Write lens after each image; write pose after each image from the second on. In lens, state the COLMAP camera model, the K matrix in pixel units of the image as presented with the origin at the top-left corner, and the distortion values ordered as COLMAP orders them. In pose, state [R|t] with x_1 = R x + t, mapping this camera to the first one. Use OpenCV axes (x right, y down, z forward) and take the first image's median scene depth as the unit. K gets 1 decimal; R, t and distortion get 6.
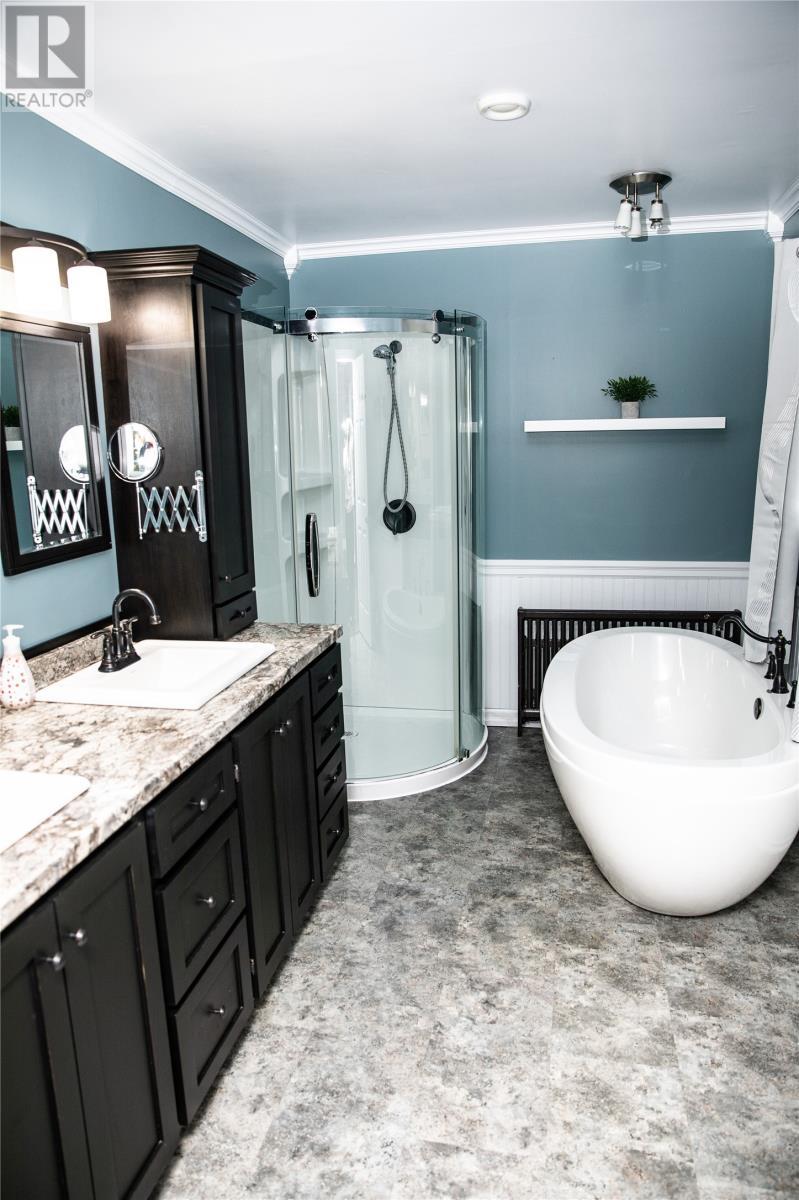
lens RADIAL K [[832.1, 0, 399.5], [0, 832.1, 600.0], [0, 0, 1]] dist [-0.106219, 0.073621]
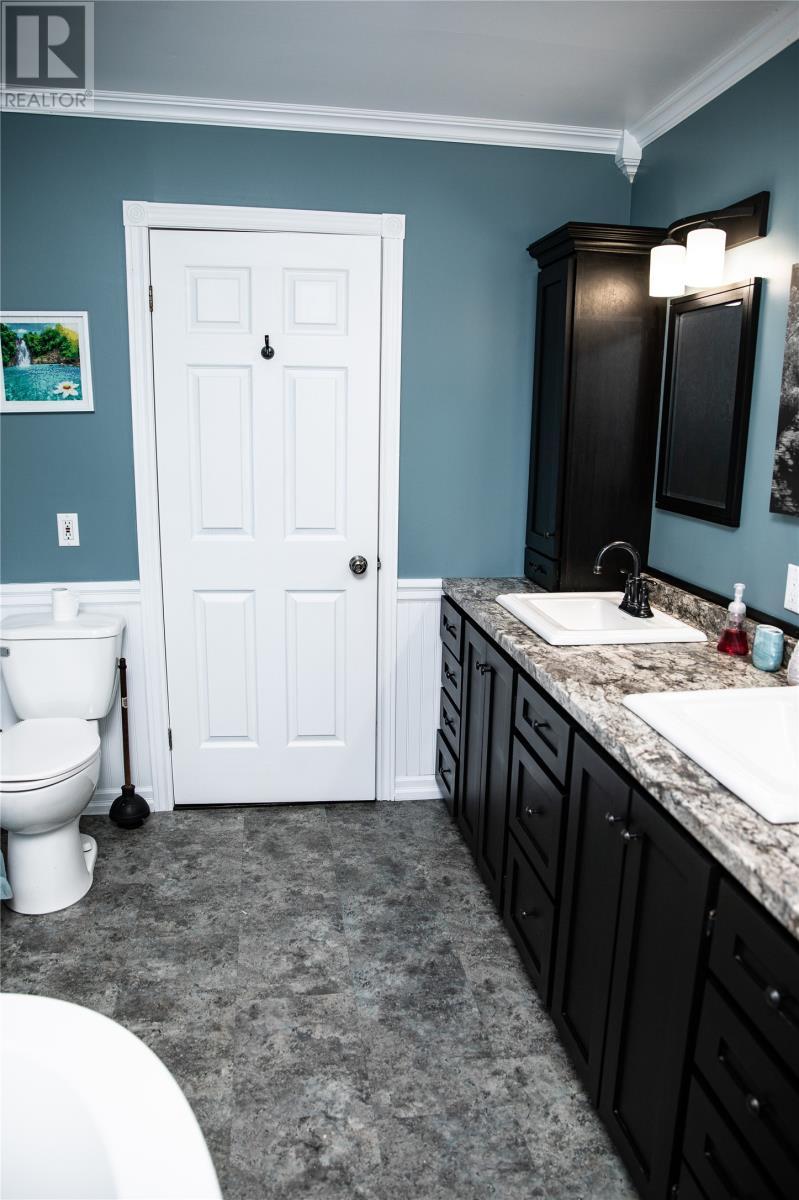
lens RADIAL K [[832.1, 0, 399.5], [0, 832.1, 600.0], [0, 0, 1]] dist [-0.106219, 0.073621]
pose [[-0.933540, 0.088042, -0.347494, 0.232779], [-0.063201, 0.913762, 0.401303, -0.260117], [0.352858, 0.396594, -0.847469, 1.353209]]
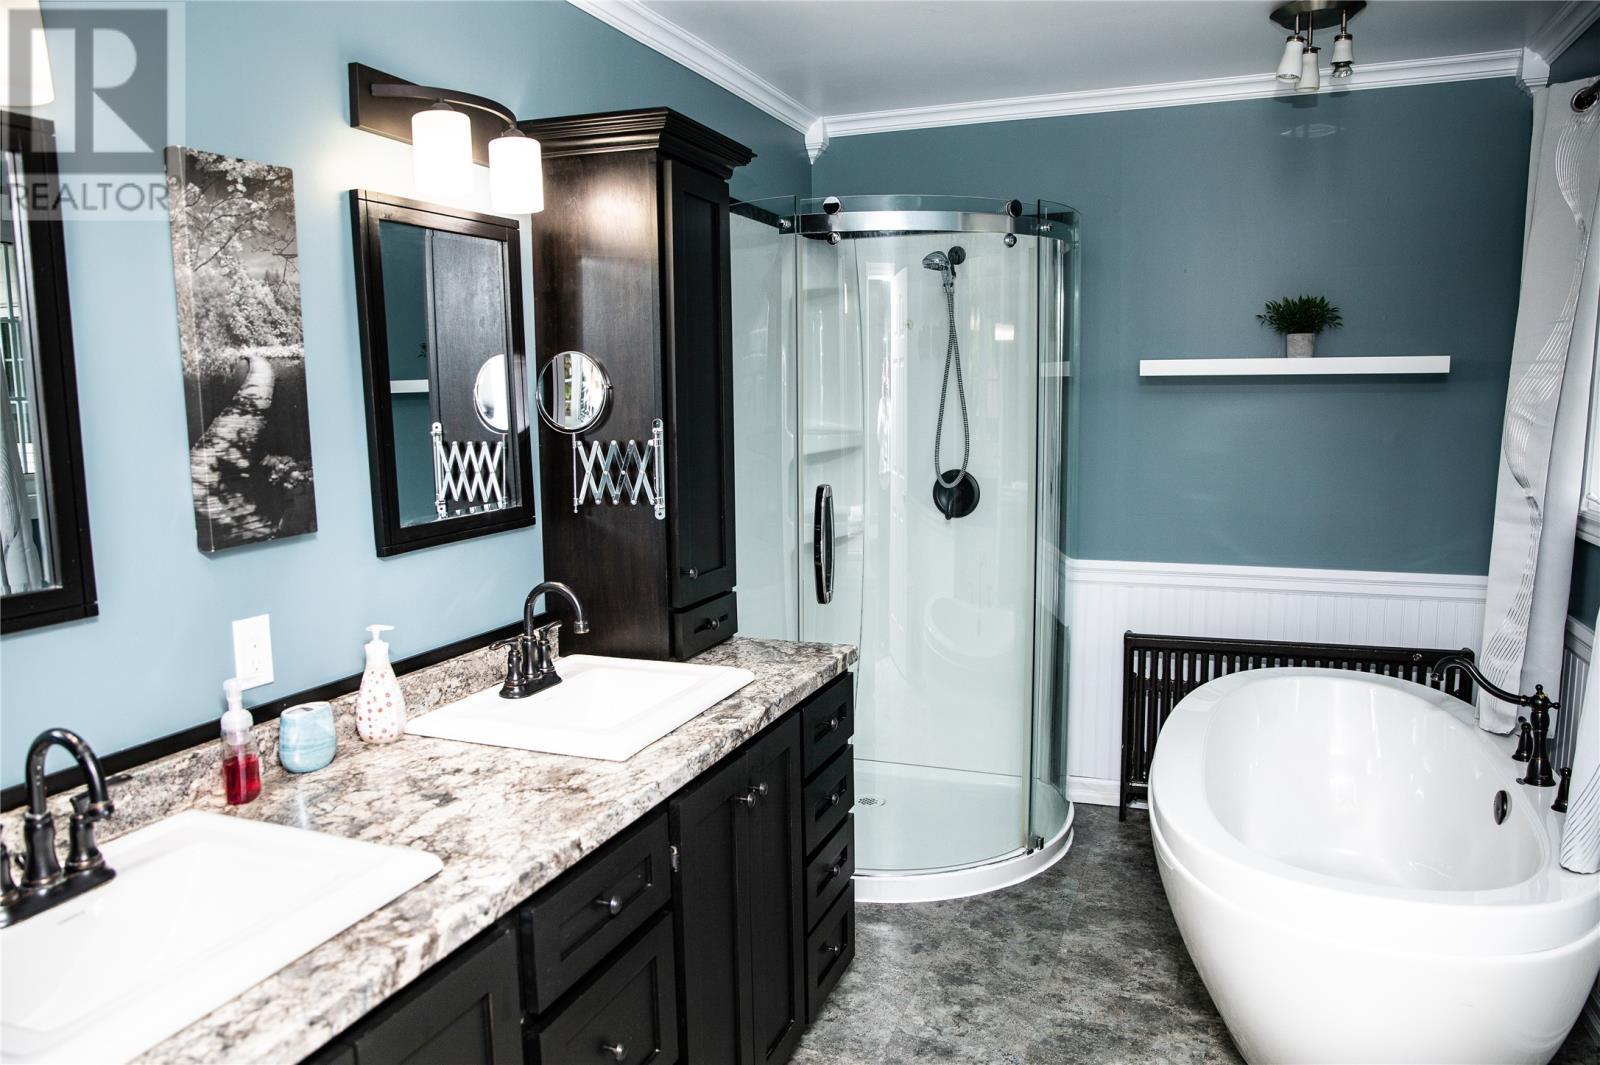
lens RADIAL K [[1109.5, 0, 800.0], [0, 1109.5, 532.5], [0, 0, 1]] dist [-0.106219, 0.073621]
pose [[0.985975, 0.031512, -0.163891, 0.036445], [-0.042490, 0.997051, -0.063912, -0.003957], [0.161394, 0.069980, 0.984406, 0.089424]]
